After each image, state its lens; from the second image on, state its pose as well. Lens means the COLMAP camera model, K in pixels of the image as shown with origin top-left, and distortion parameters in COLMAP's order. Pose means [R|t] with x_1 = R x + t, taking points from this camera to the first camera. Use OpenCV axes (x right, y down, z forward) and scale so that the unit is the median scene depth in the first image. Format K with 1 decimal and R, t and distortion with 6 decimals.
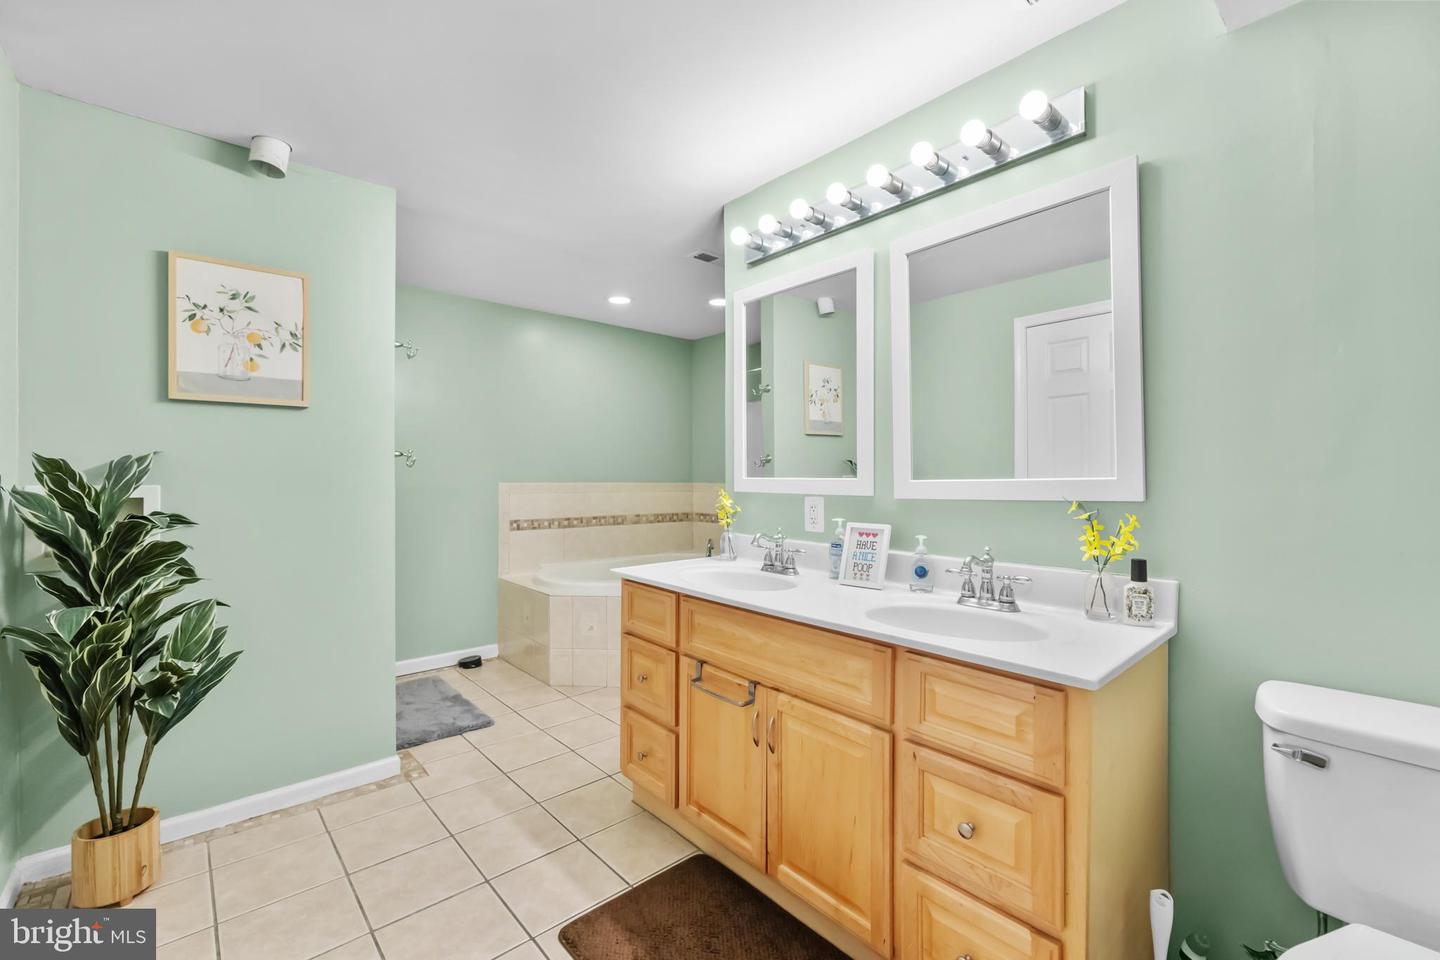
lens RADIAL K [[609.2, 0, 714.7], [0, 609.2, 483.1], [0, 0, 1]] dist [0.003407, 0.000330]
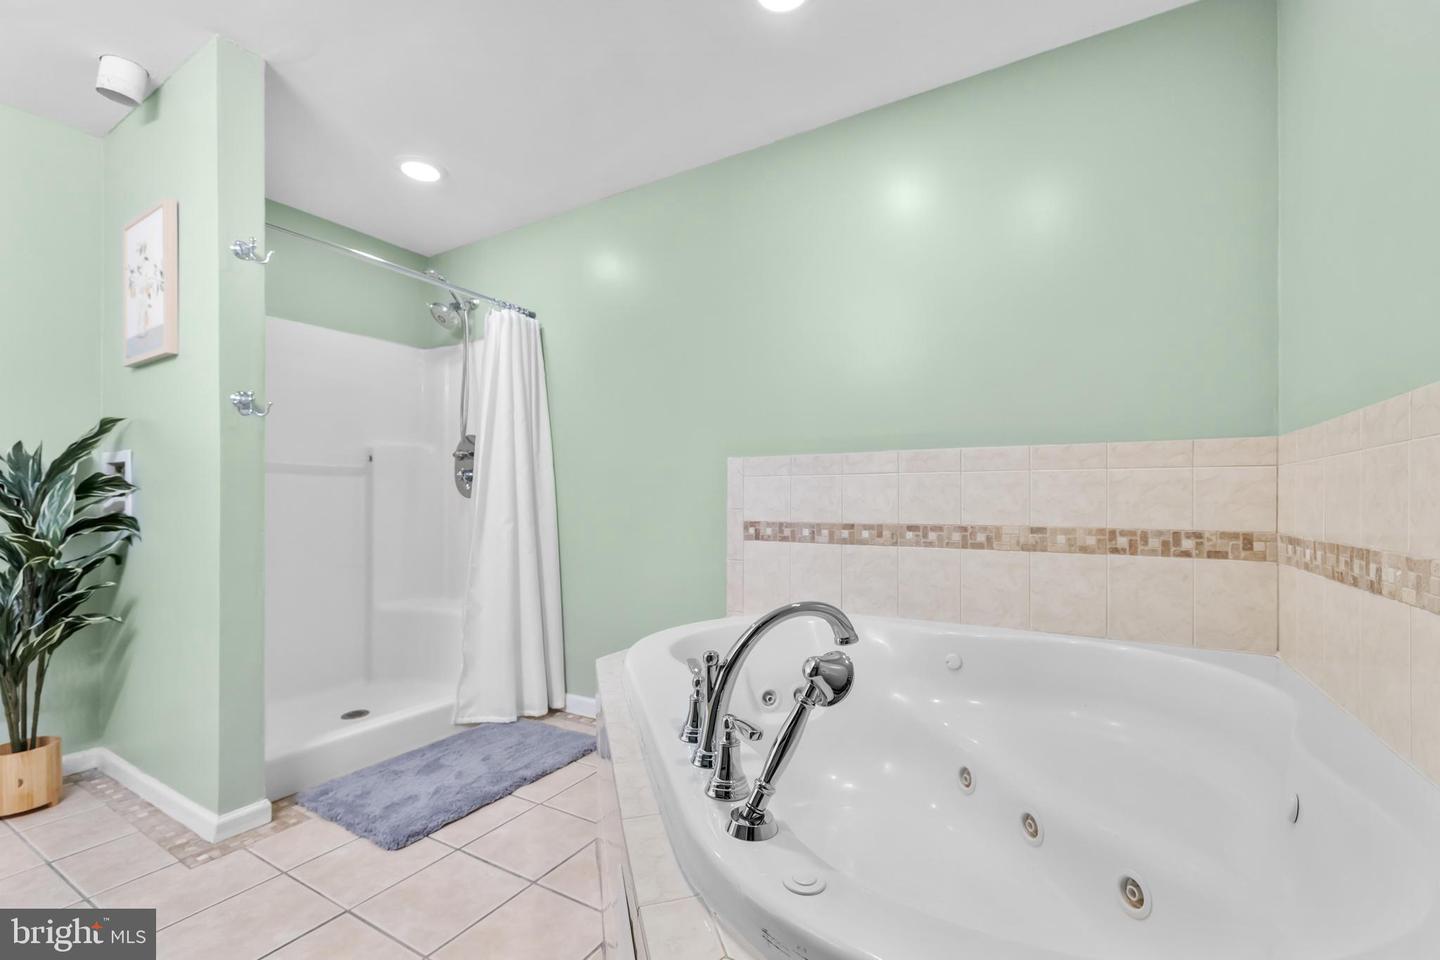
lens RADIAL K [[609.2, 0, 717.5], [0, 609.2, 488.0], [0, 0, 1]] dist [0.003407, 0.000330]
pose [[0.284537, -0.008566, -0.958627, 0.198134], [0.006418, 0.999955, -0.007030, 0.030287], [0.958643, -0.004152, 0.284580, 0.742108]]
